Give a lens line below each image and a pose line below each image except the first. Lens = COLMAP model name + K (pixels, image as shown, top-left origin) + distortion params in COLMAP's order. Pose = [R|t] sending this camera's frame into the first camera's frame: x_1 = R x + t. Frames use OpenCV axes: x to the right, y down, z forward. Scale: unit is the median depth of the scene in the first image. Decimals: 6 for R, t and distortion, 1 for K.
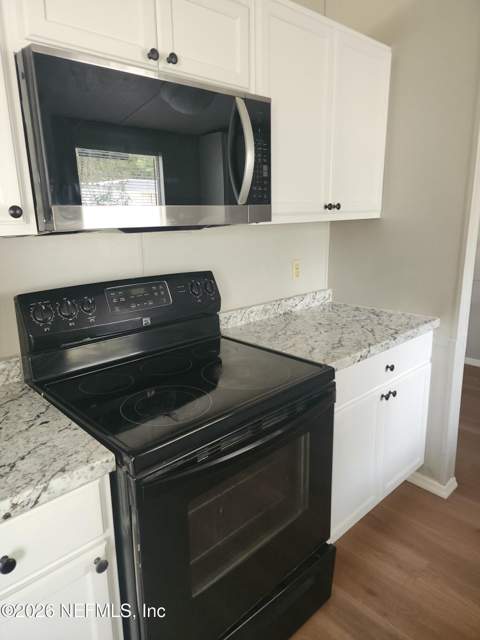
lens RADIAL K [[437.9, 0, 239.3], [0, 437.9, 313.3], [0, 0, 1]] dist [0.112571, -0.073178]
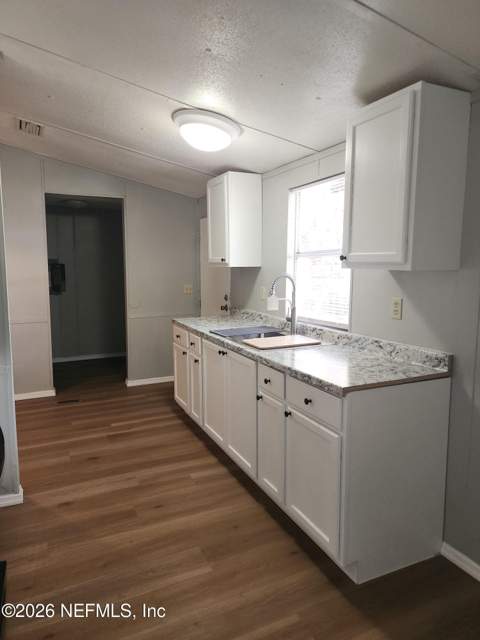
lens RADIAL K [[437.9, 0, 239.3], [0, 437.9, 313.3], [0, 0, 1]] dist [0.112571, -0.073178]
pose [[0.310788, -0.094304, 0.945789, -0.462414], [0.216357, 0.975962, 0.026217, 0.020047], [-0.925527, 0.196480, 0.323721, -0.000652]]
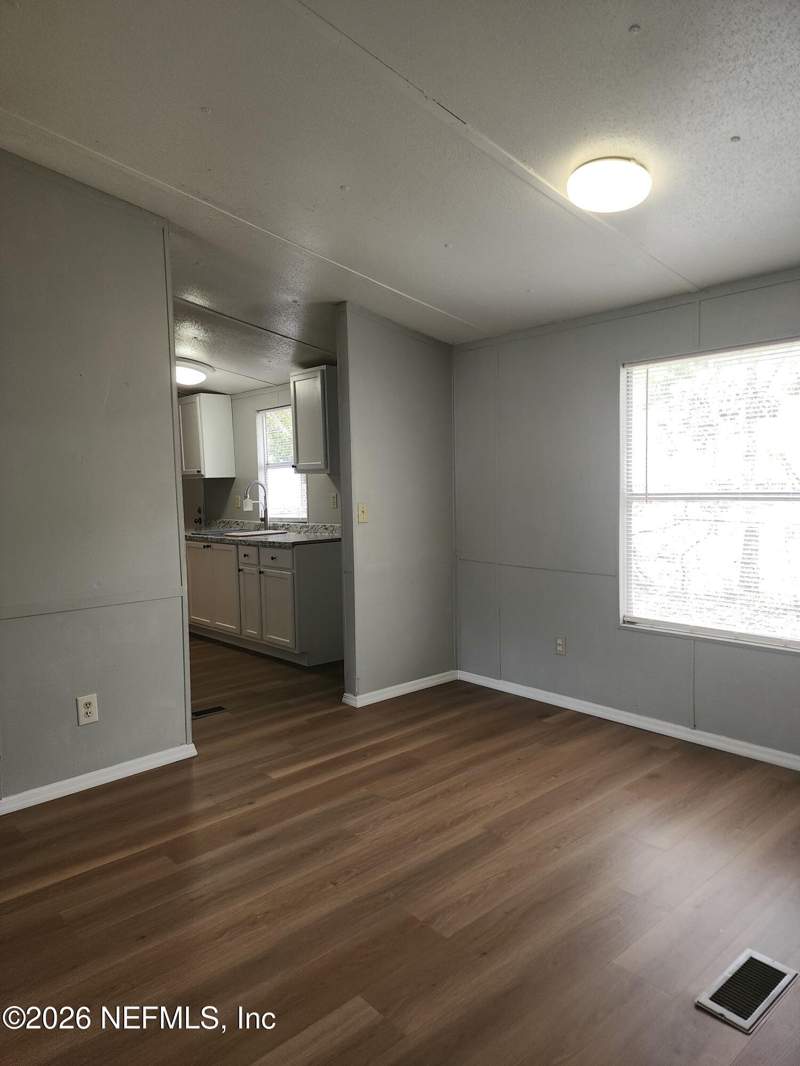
lens RADIAL K [[730.2, 0, 404.5], [0, 730.2, 536.0], [0, 0, 1]] dist [0.103930, -0.069310]
pose [[0.031665, -0.059845, 0.997705, -2.007962], [0.258027, 0.964859, 0.049685, 0.186912], [-0.965619, 0.255862, 0.045994, -0.358918]]
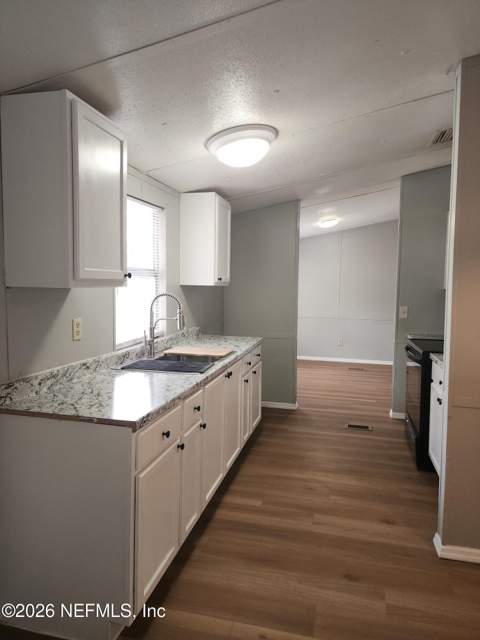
lens RADIAL K [[437.9, 0, 239.3], [0, 437.9, 313.3], [0, 0, 1]] dist [0.112571, -0.073178]
pose [[-0.843723, 0.039412, -0.535329, 1.062523], [-0.123589, 0.956243, 0.265188, -0.284152], [0.522357, 0.289907, -0.801934, 1.177278]]
